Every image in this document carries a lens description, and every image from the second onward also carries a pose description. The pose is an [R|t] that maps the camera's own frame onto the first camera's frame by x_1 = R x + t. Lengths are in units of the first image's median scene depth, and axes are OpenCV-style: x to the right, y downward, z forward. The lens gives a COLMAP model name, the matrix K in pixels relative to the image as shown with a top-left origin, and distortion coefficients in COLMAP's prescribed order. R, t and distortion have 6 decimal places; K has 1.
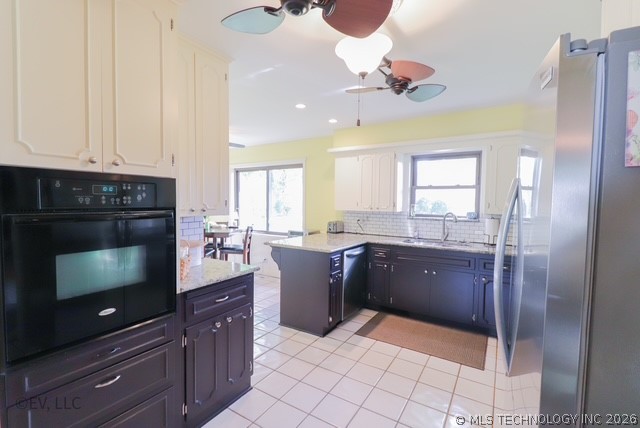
lens RADIAL K [[295.9, 0, 316.9], [0, 295.9, 214.5], [0, 0, 1]] dist [0.013356, -0.010099]
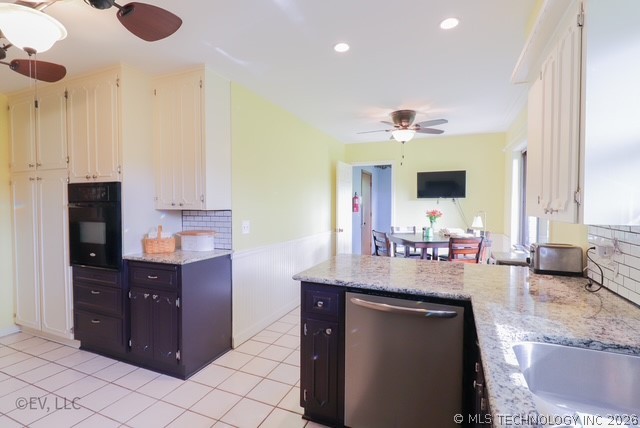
lens RADIAL K [[310.3, 0, 318.5], [0, 310.3, 214.3], [0, 0, 1]] dist [0.017992, -0.012173]
pose [[0.153025, 0.013851, -0.988125, 0.587377], [-0.045853, 0.998924, 0.006902, -0.005792], [0.987158, 0.044252, 0.153496, 0.825070]]
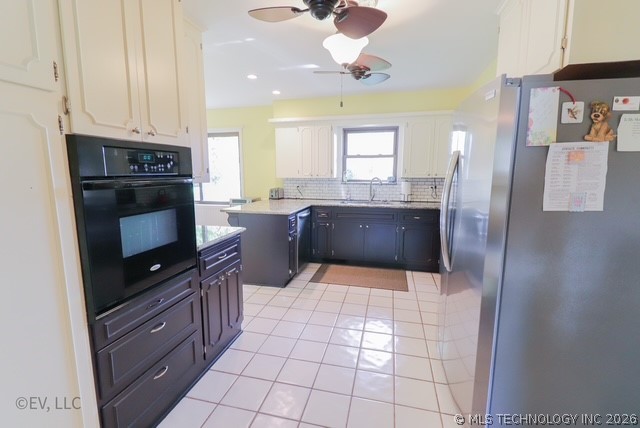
lens RADIAL K [[295.9, 0, 316.9], [0, 295.9, 214.5], [0, 0, 1]] dist [0.013356, -0.010099]
pose [[0.948782, -0.059184, 0.310340, -0.183545], [0.027073, 0.993914, 0.106780, 0.008979], [-0.314771, -0.092909, 0.944610, -0.096847]]
